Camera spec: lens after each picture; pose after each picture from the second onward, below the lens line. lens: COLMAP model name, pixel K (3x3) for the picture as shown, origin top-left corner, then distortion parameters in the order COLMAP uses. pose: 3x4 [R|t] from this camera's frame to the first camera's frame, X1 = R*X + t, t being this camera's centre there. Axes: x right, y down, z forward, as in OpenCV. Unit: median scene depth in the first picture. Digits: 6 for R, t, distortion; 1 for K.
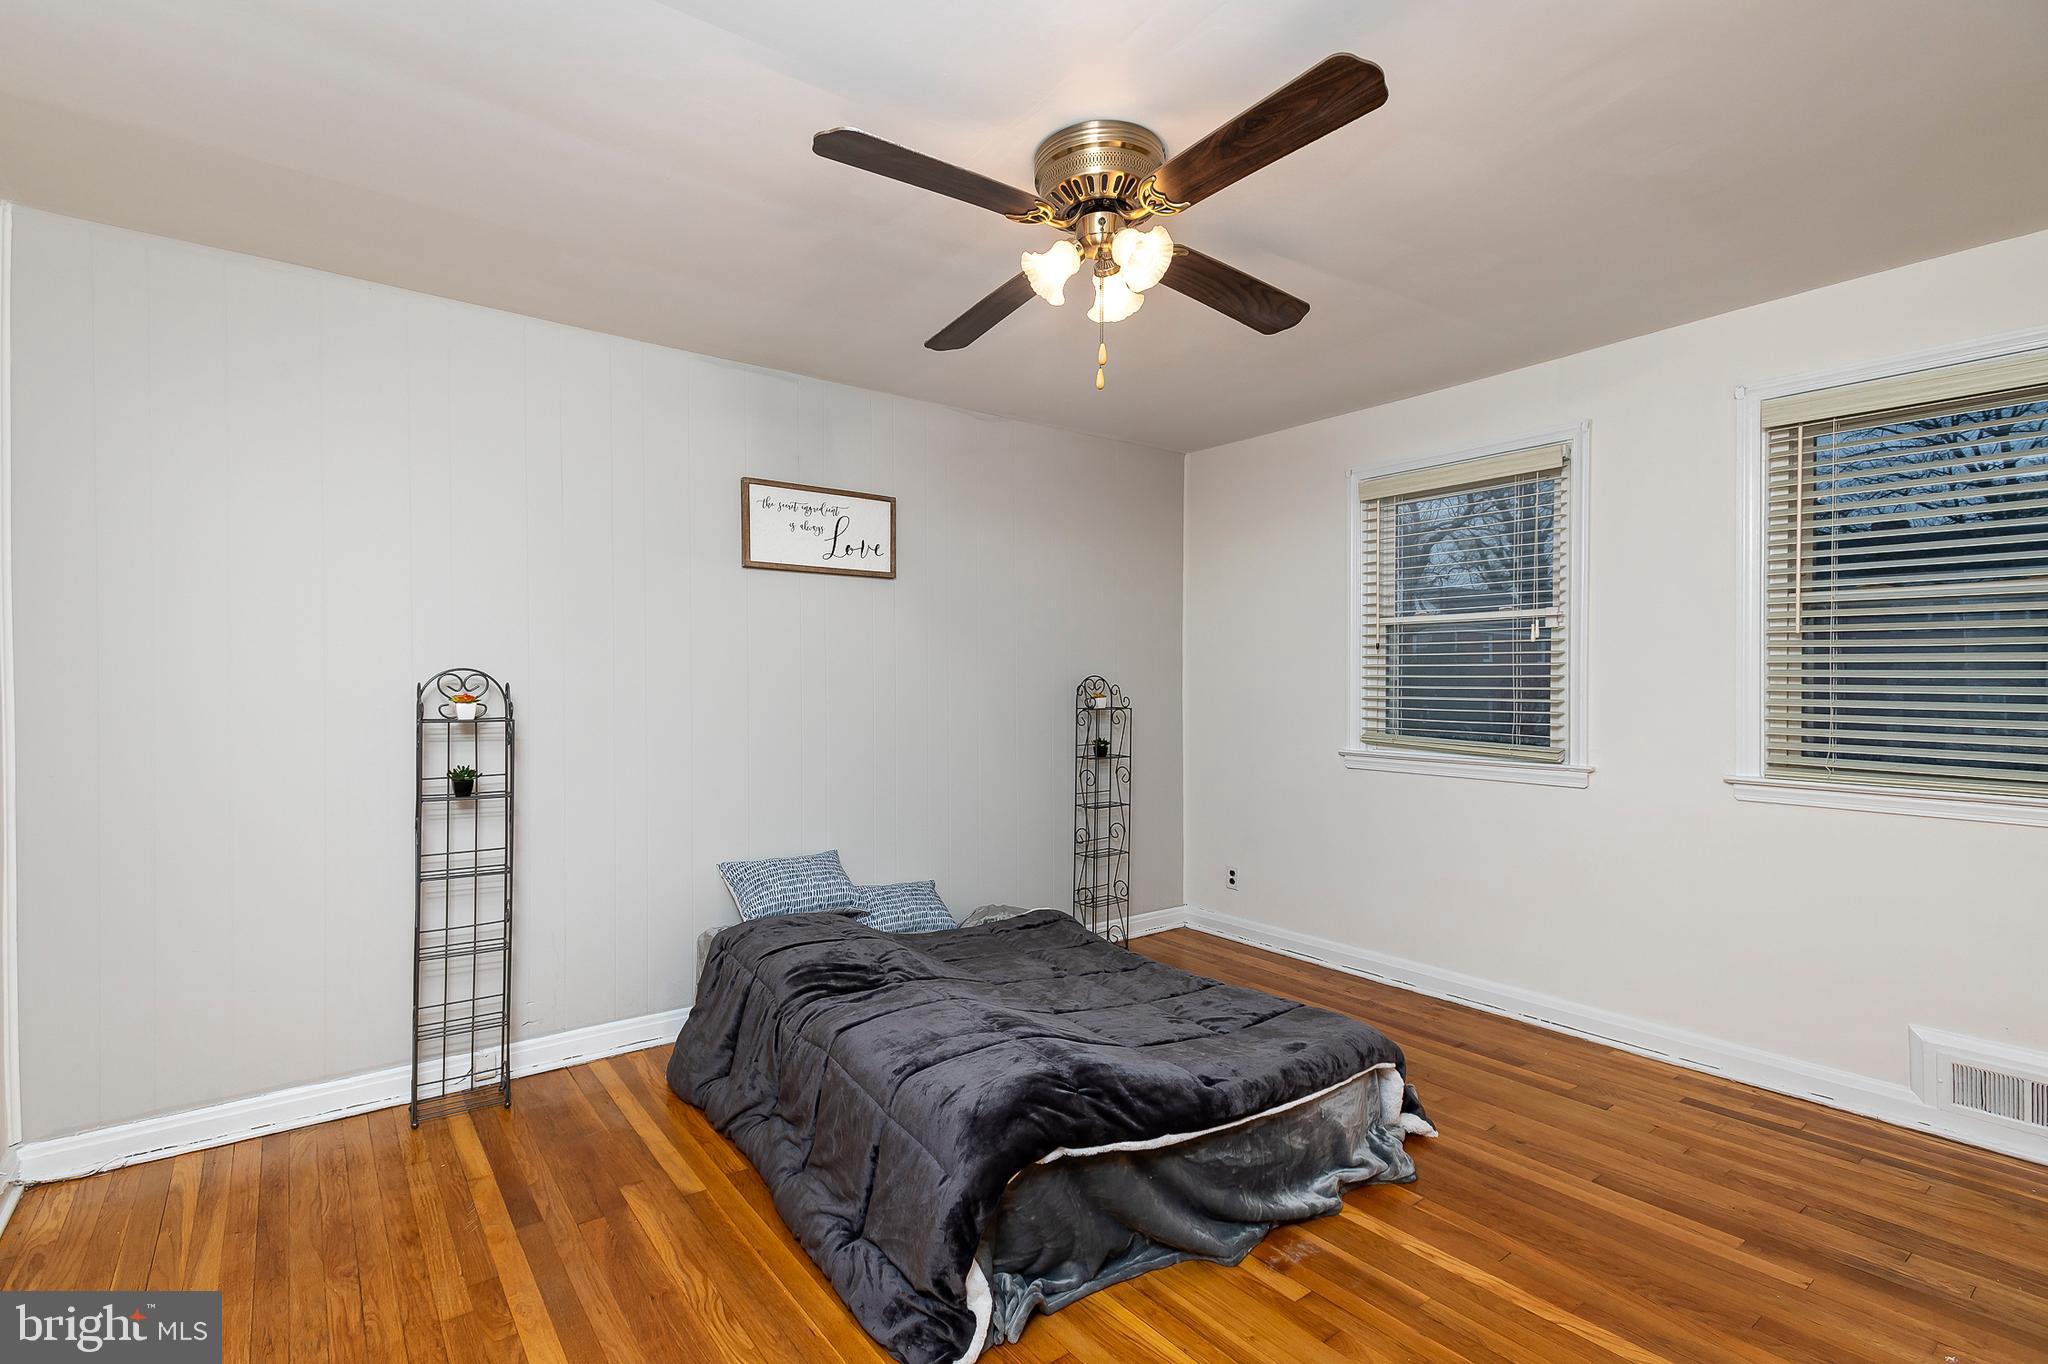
lens RADIAL K [[958.3, 0, 1018.9], [0, 958.3, 680.3], [0, 0, 1]] dist [0.032321, -0.002454]
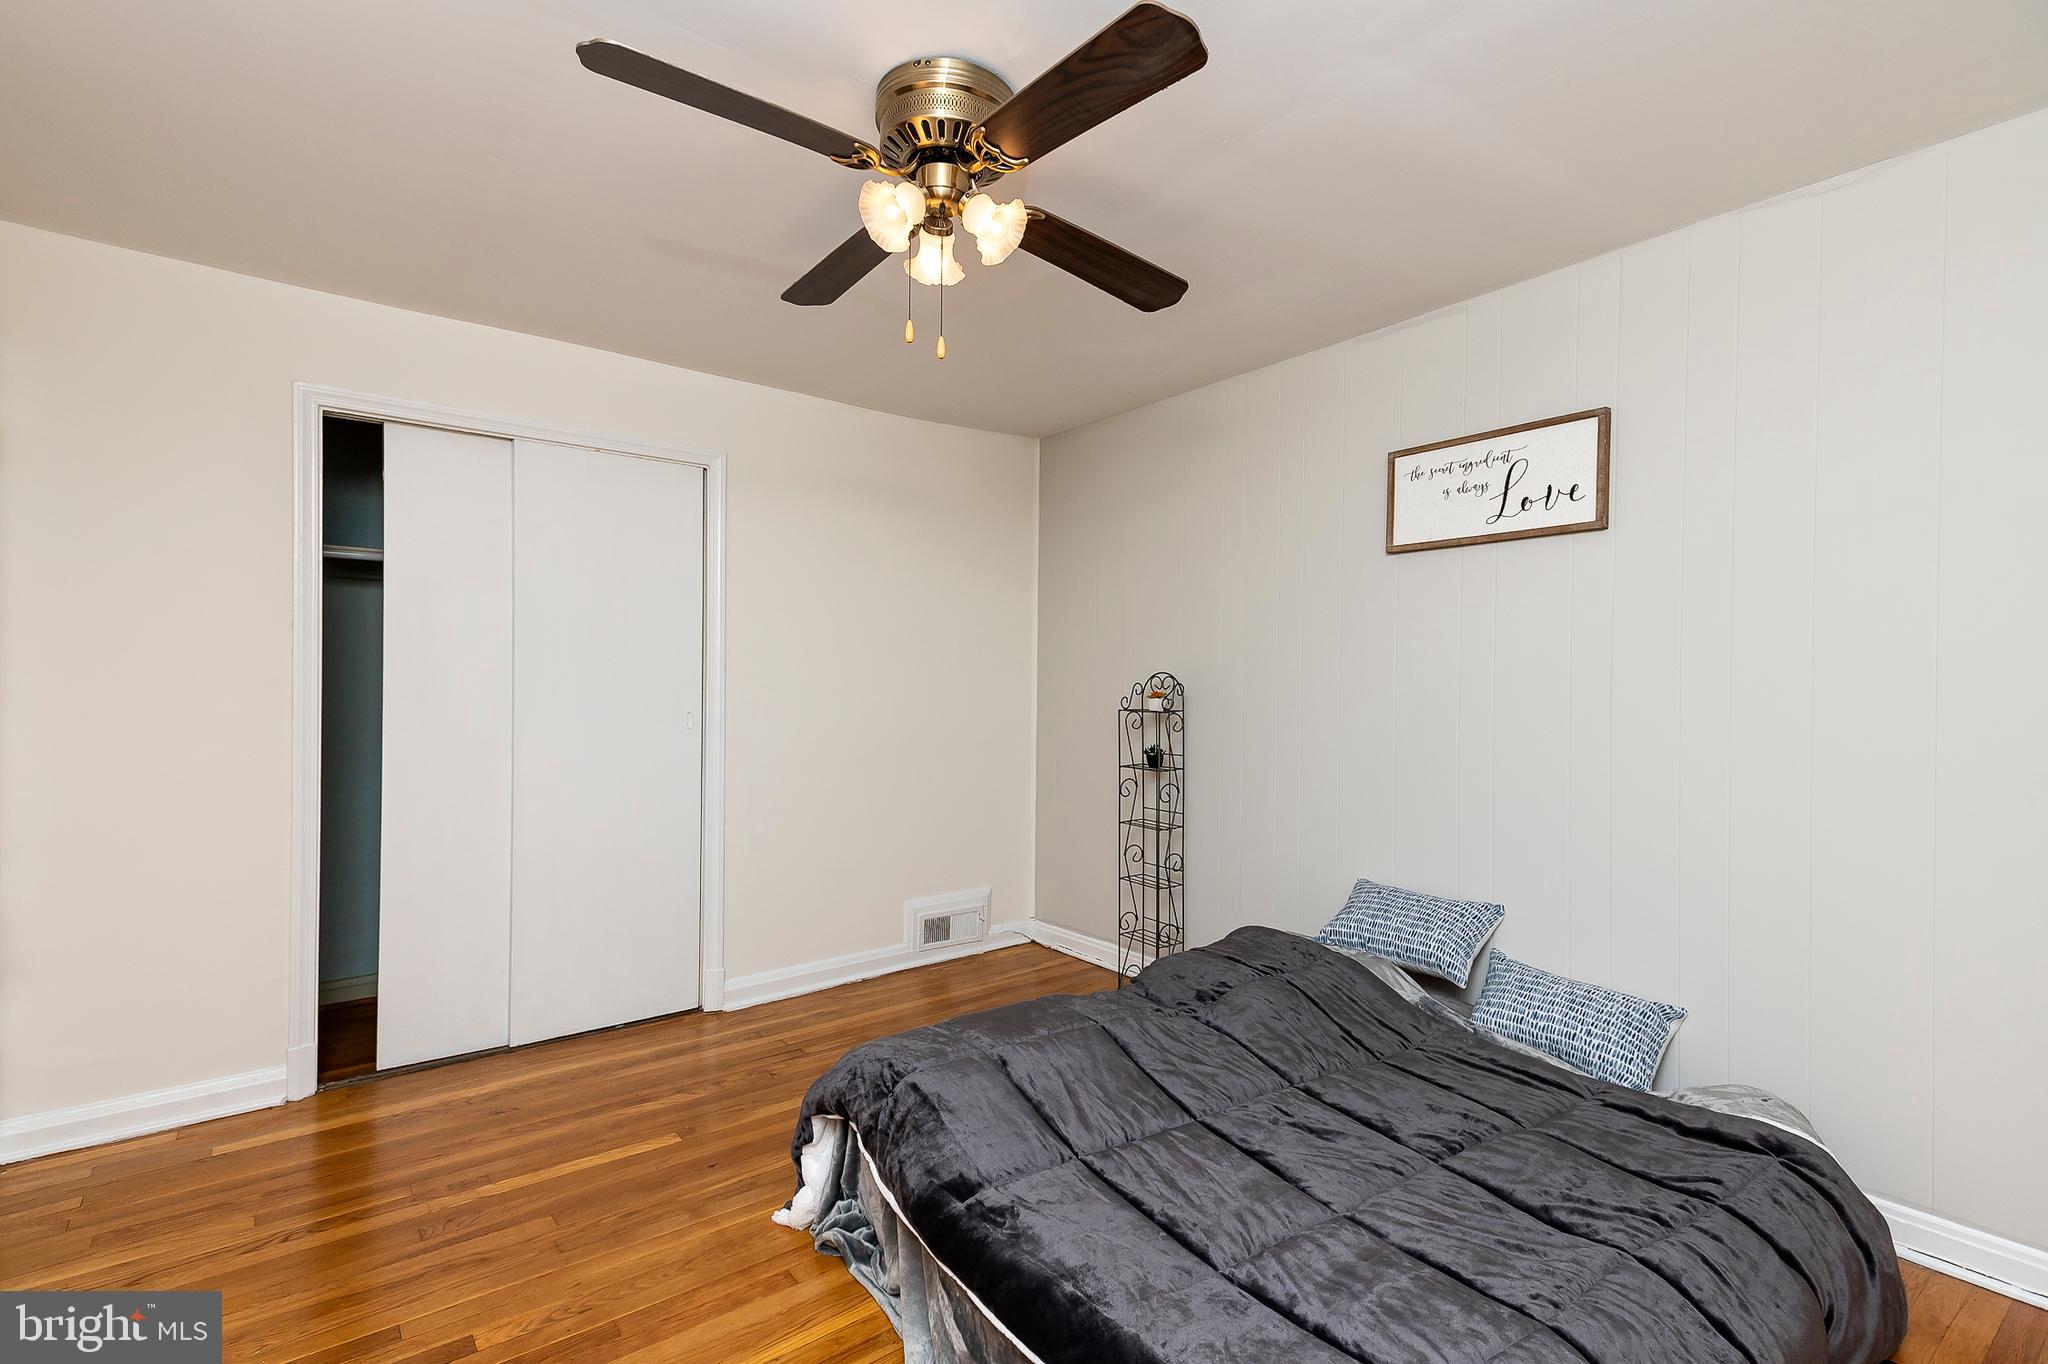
lens RADIAL K [[958.3, 0, 1022.6], [0, 958.3, 683.6], [0, 0, 1]] dist [0.032321, -0.002454]
pose [[0.004415, -0.001523, -0.999989, 0.582400], [0.000012, 0.999999, -0.001523, 0.003982], [0.999990, -0.000005, 0.004415, 0.628530]]
